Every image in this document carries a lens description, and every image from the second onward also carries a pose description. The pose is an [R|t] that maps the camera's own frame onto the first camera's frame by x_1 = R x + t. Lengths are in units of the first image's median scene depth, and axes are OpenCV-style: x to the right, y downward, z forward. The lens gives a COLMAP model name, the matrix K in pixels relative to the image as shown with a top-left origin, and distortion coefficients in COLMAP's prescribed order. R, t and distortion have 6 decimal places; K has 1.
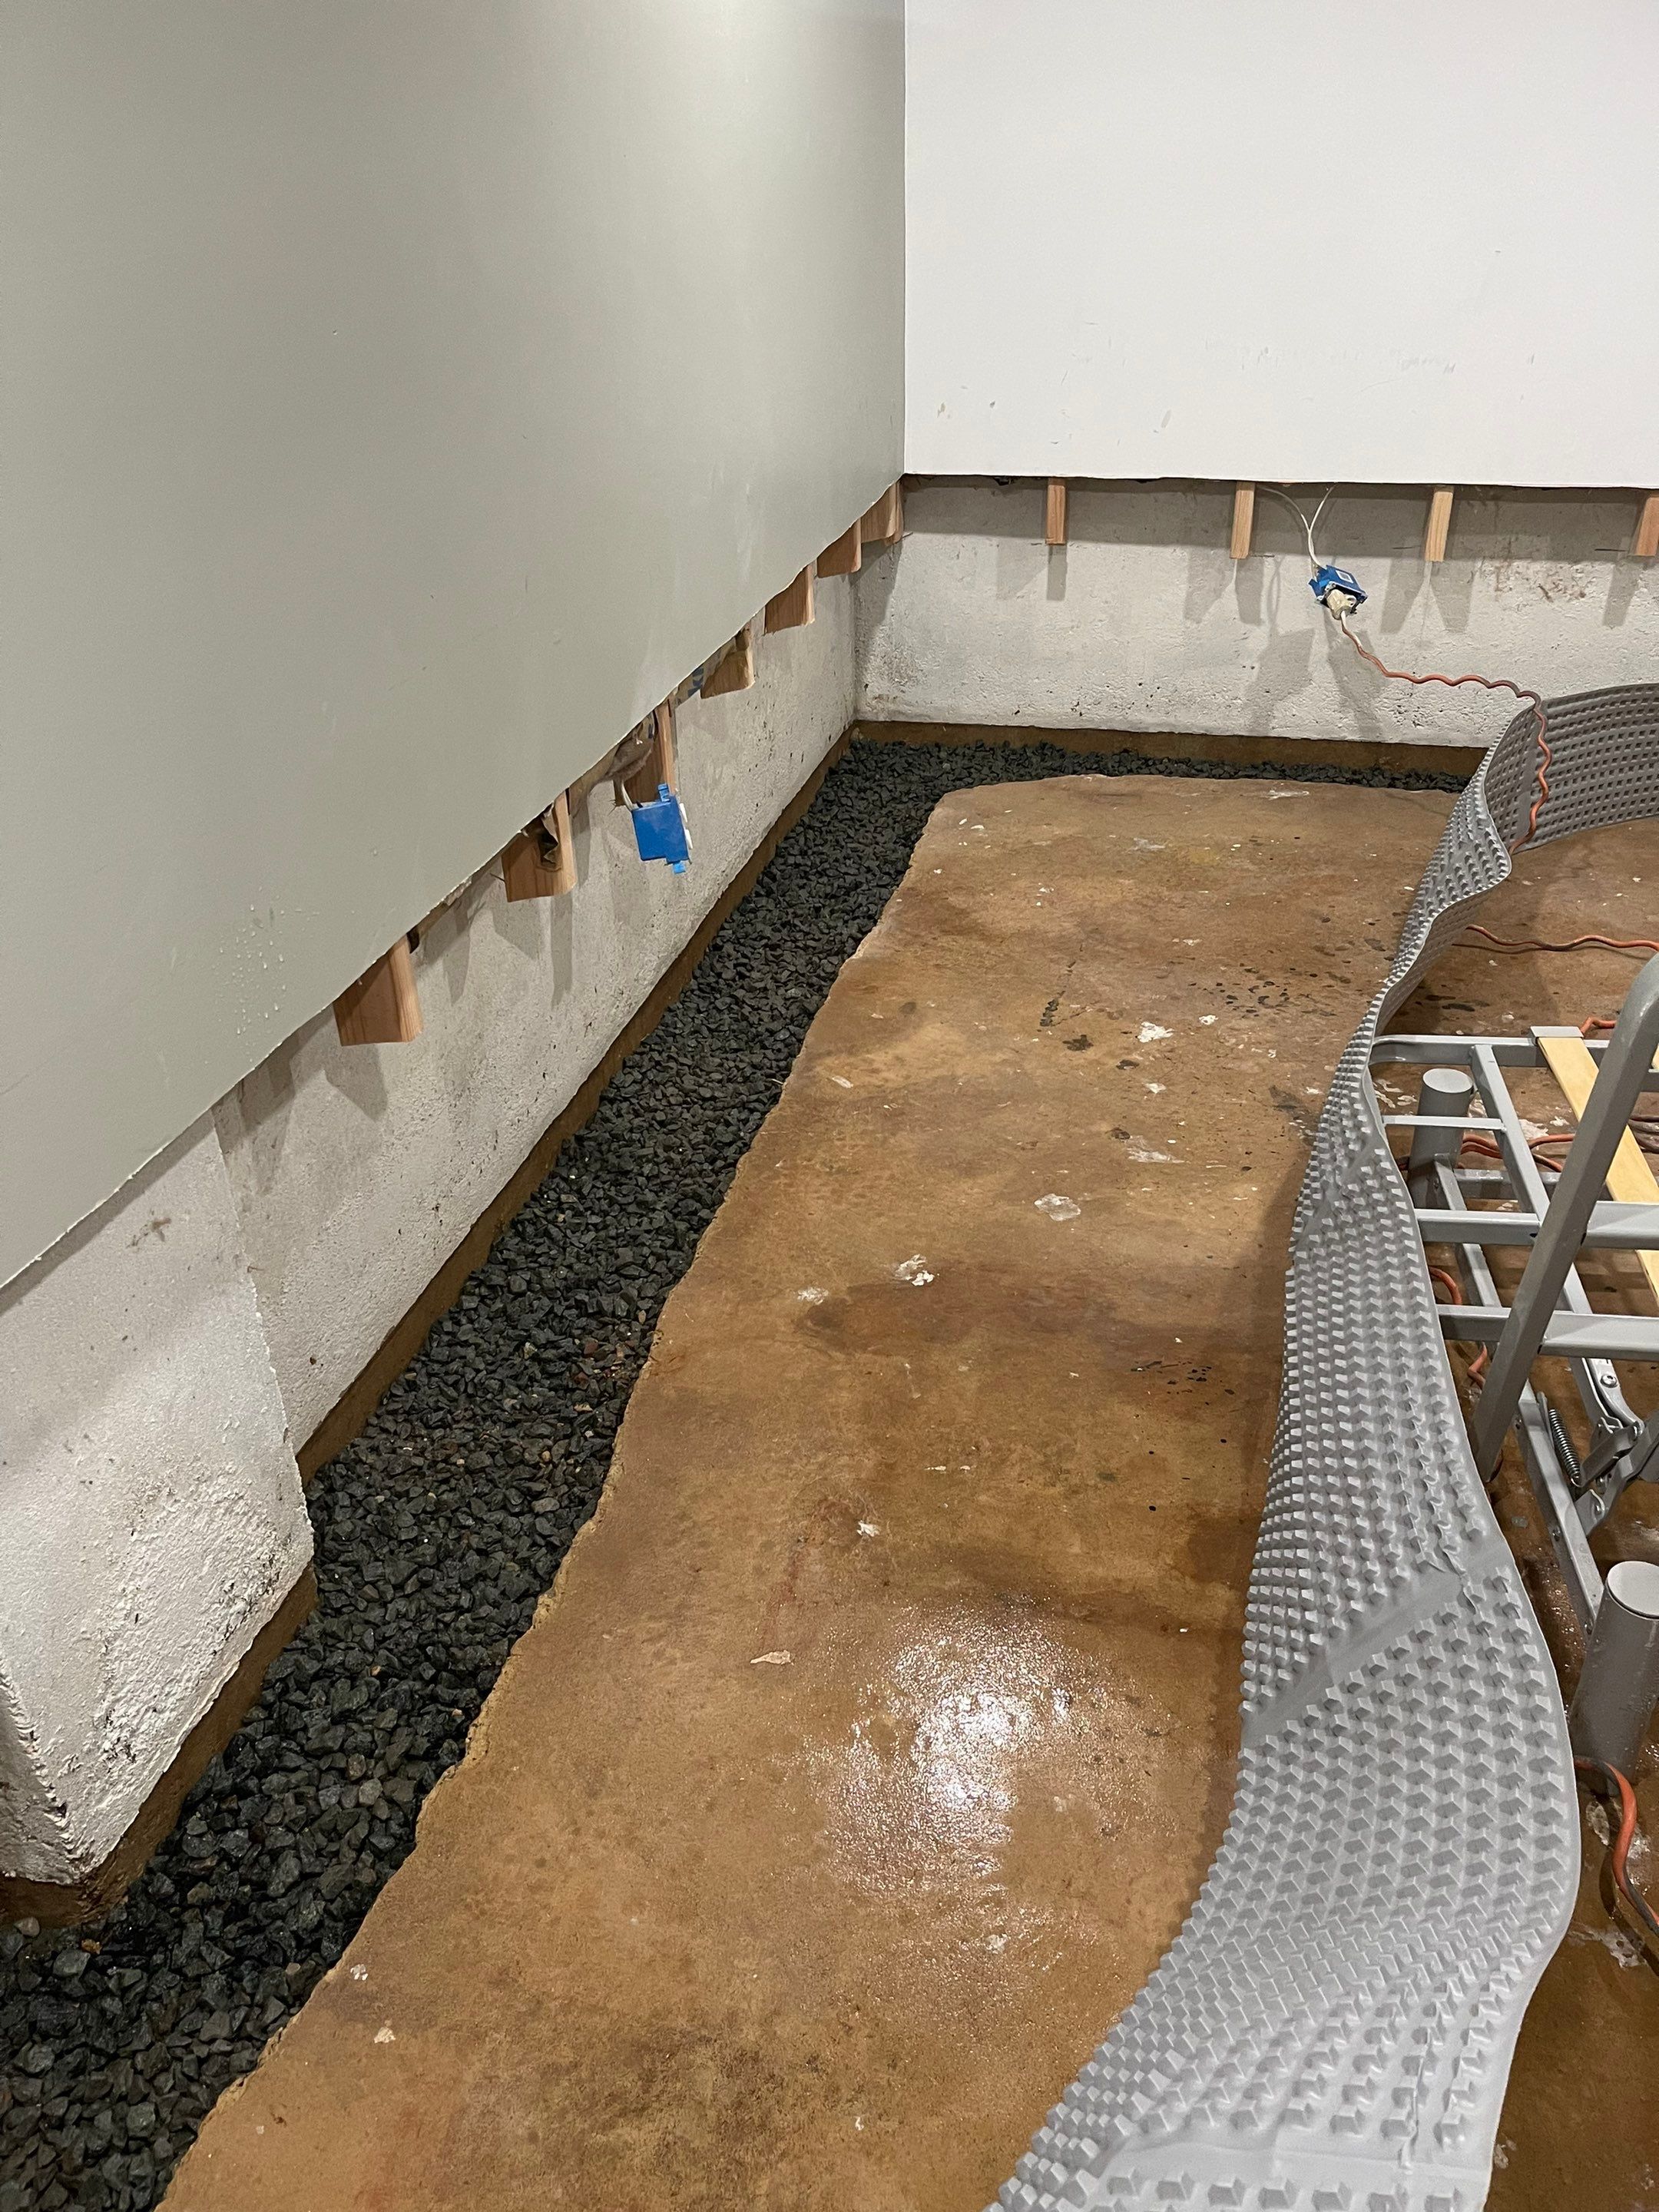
lens RADIAL K [[1669.3, 0, 812.1], [0, 1669.3, 1091.5], [0, 0, 1]] dist [0.082582, -0.116015]
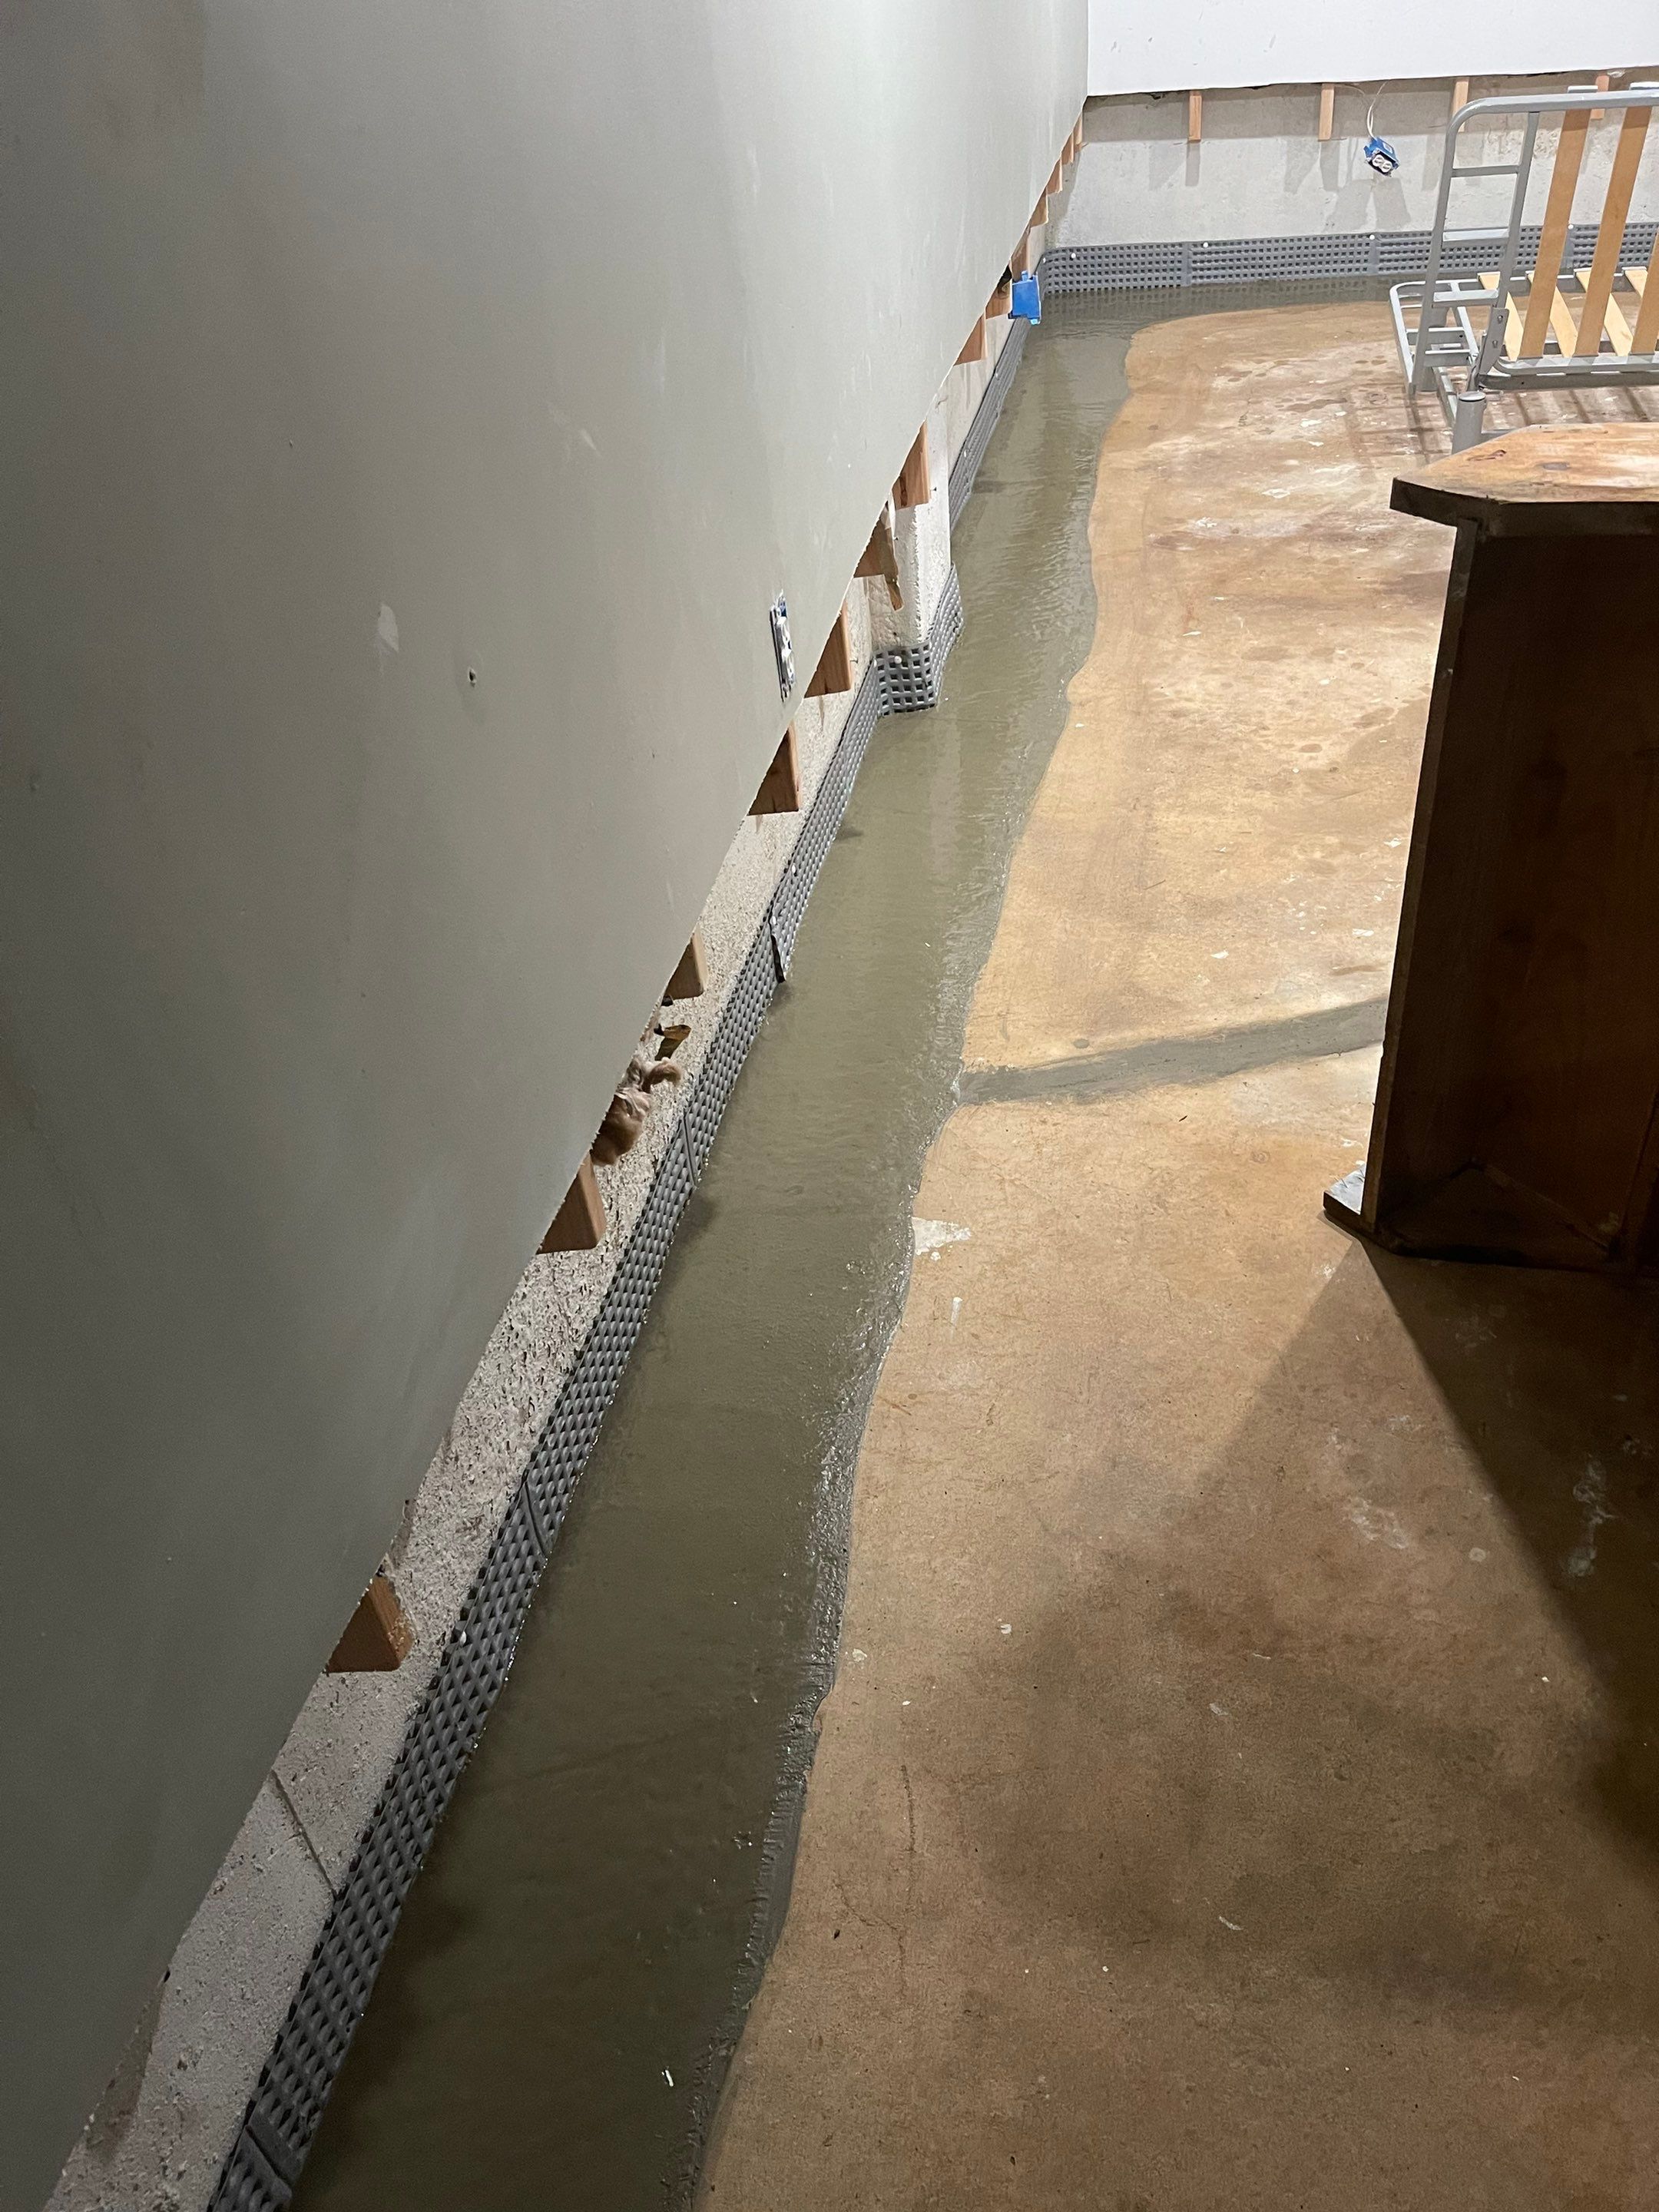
lens RADIAL K [[1706.3, 0, 818.5], [0, 1706.3, 1098.3], [0, 0, 1]] dist [0.051866, -0.049865]
pose [[0.996794, -0.079664, 0.007400, -0.250838], [0.078170, 0.989442, 0.122040, 0.277104], [-0.017044, -0.121070, 0.992498, -0.551234]]
